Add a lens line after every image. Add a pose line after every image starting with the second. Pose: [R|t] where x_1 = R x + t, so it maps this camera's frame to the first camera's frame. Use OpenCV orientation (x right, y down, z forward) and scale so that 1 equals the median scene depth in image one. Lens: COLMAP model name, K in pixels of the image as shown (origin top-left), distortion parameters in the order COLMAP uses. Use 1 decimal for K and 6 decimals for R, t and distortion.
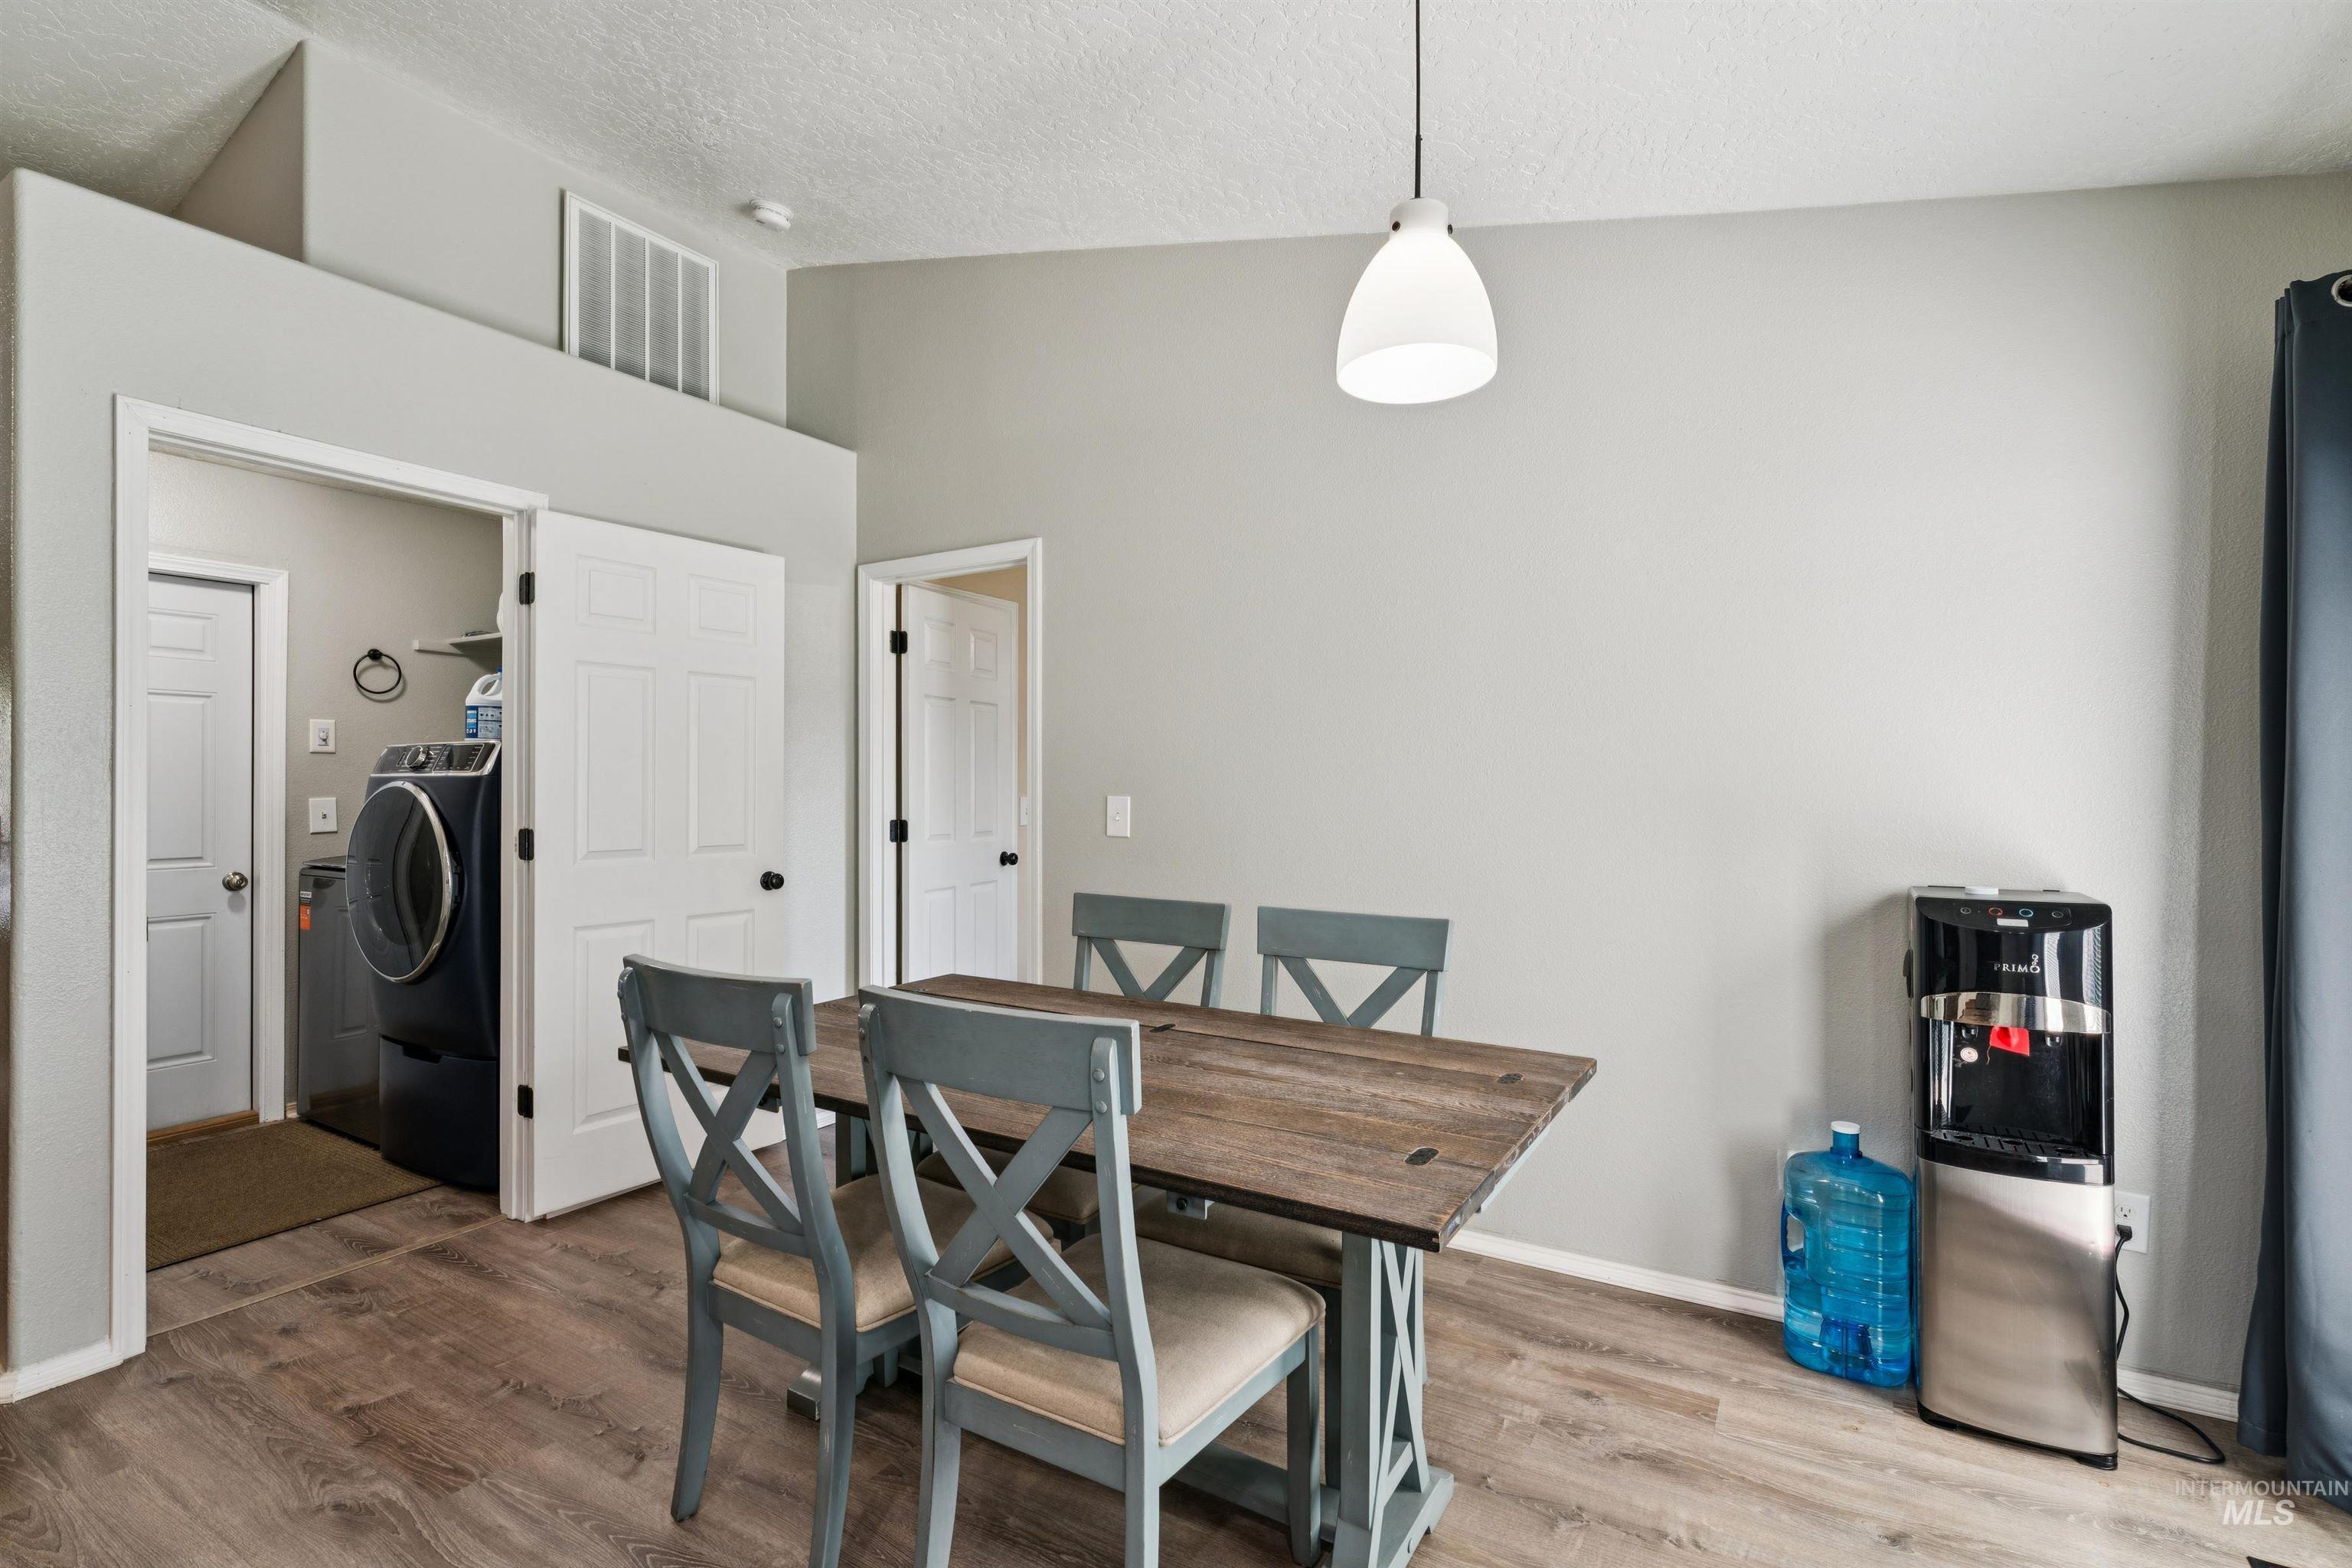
lens RADIAL K [[1028.4, 0, 1245.8], [0, 1028.4, 778.6], [0, 0, 1]] dist [0.002642, -0.000037]
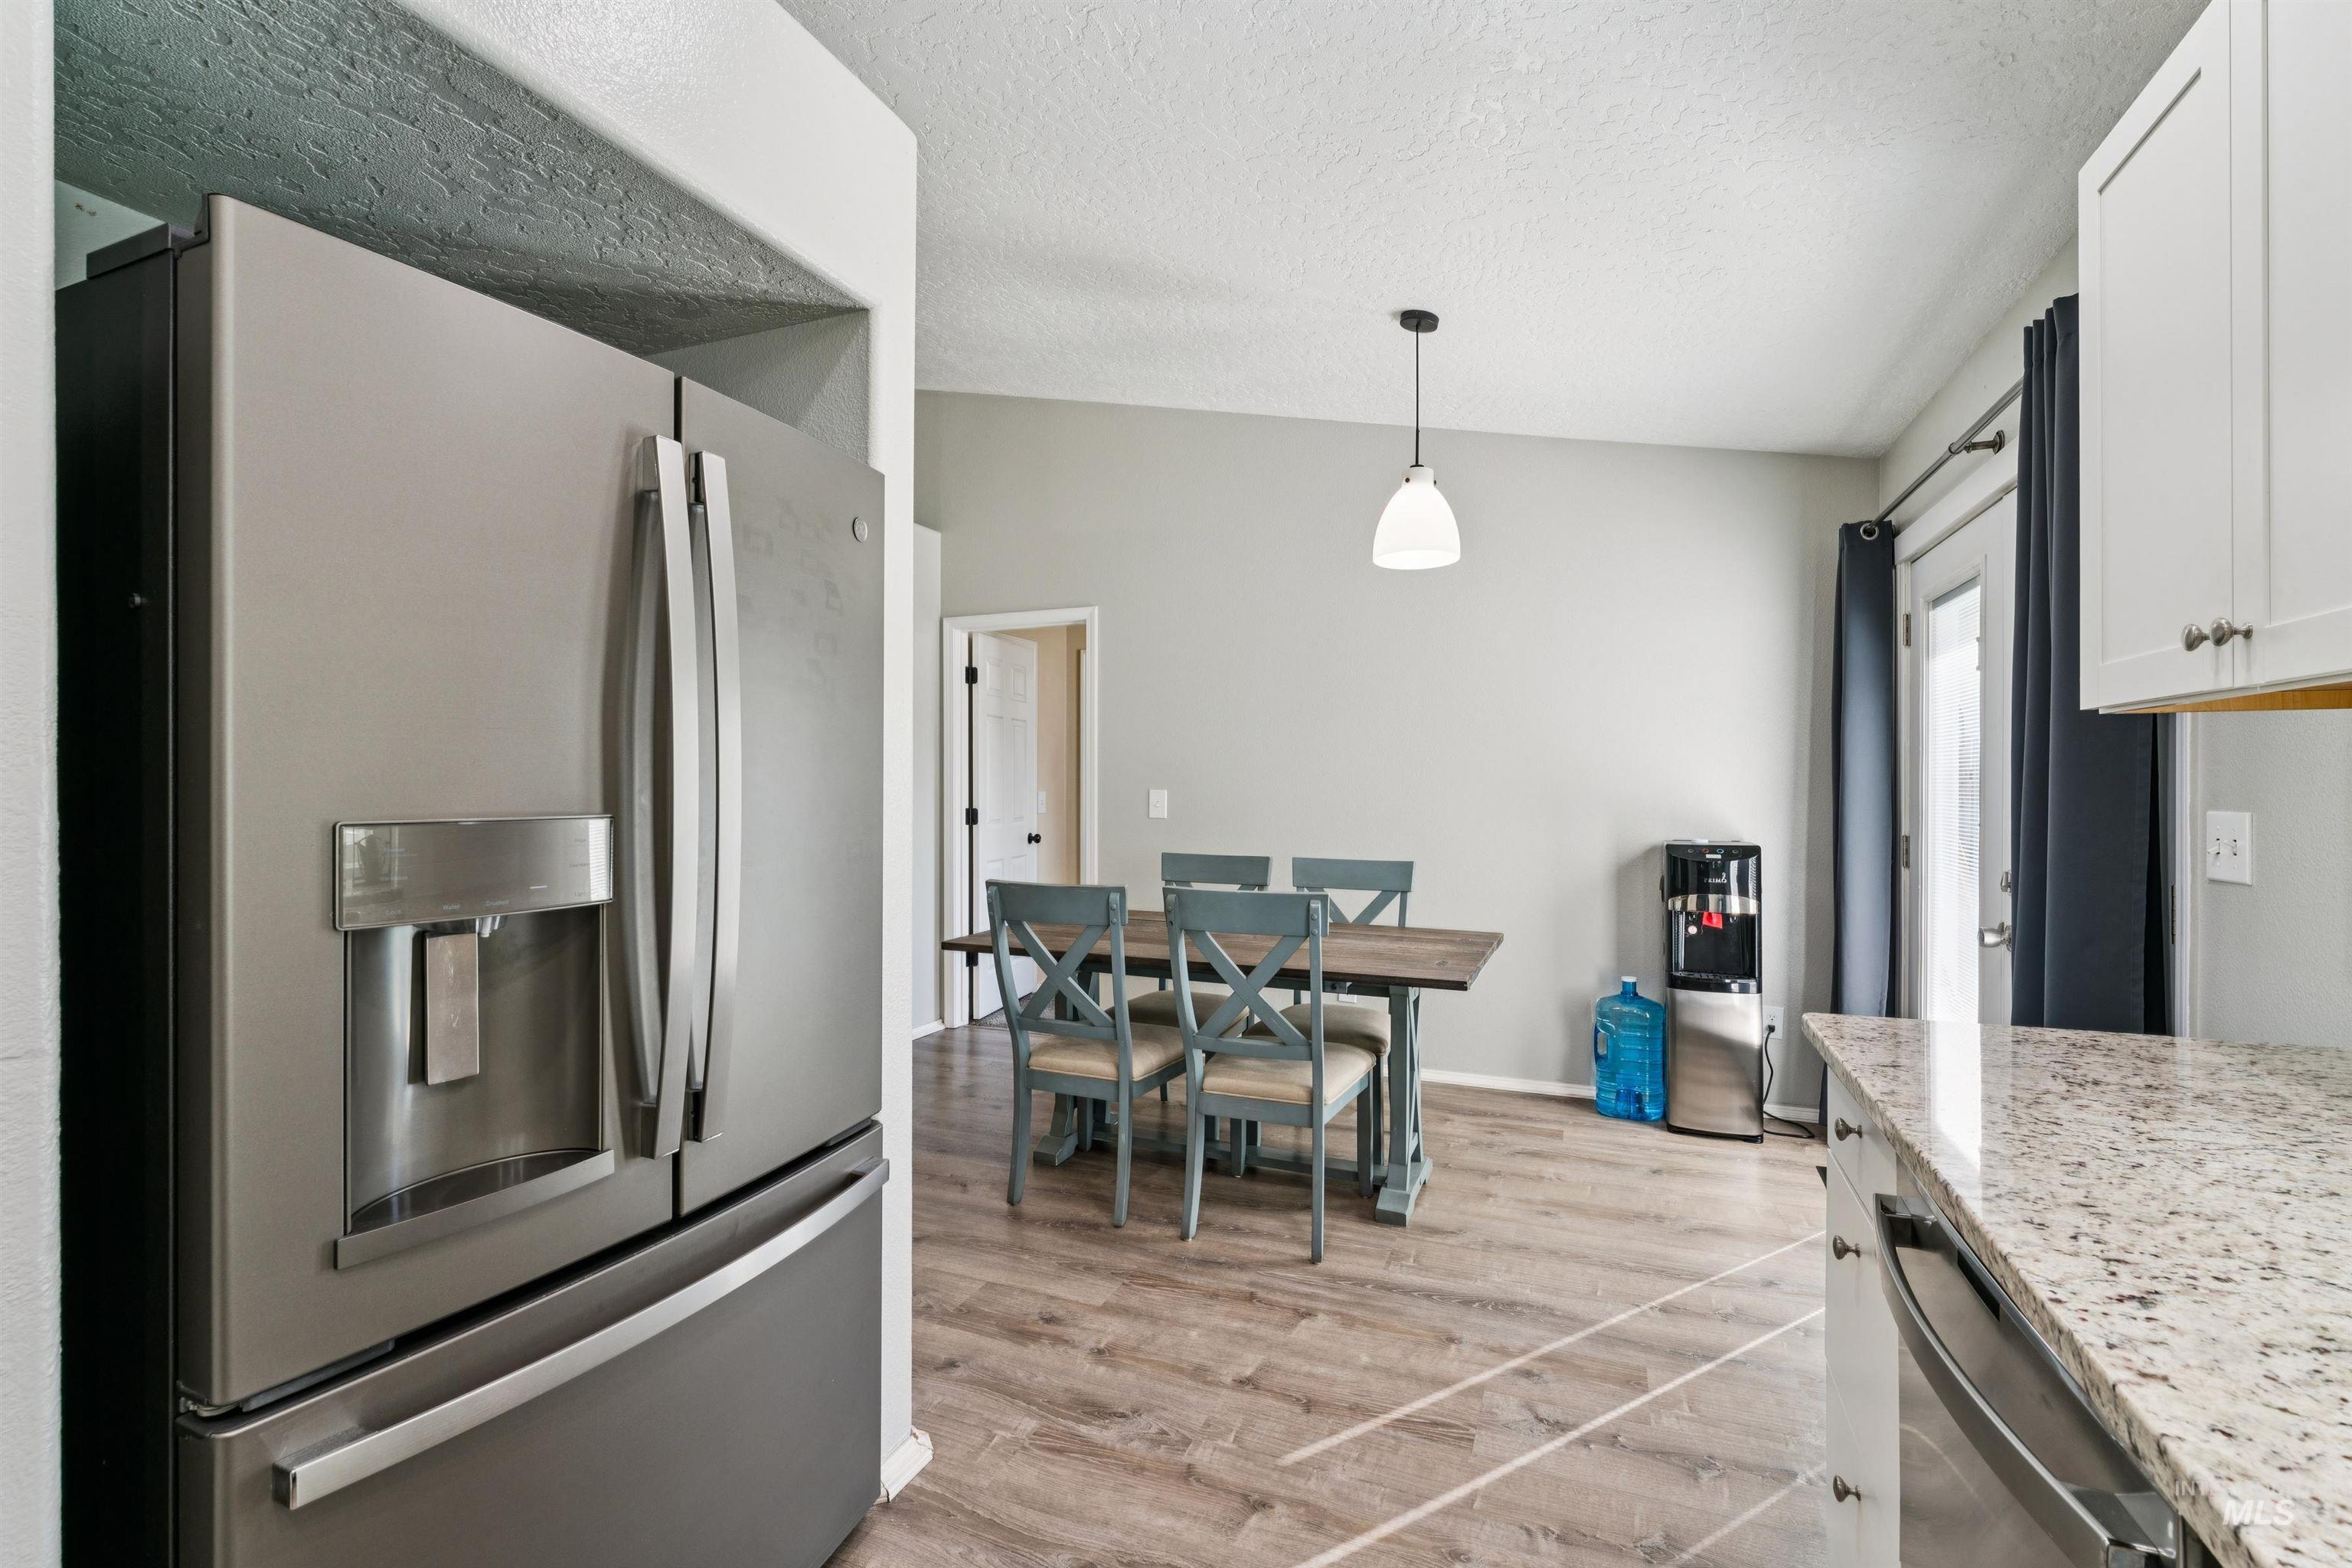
lens RADIAL K [[1012.1, 0, 1217.2], [0, 1012.1, 773.4], [0, 0, 1]] dist [-0.001577, 0.001383]
pose [[0.988153, 0.002652, 0.153452, -0.385527], [-0.002071, 0.999990, -0.003943, -0.000800], [-0.153461, 0.003579, 0.988148, -0.610109]]
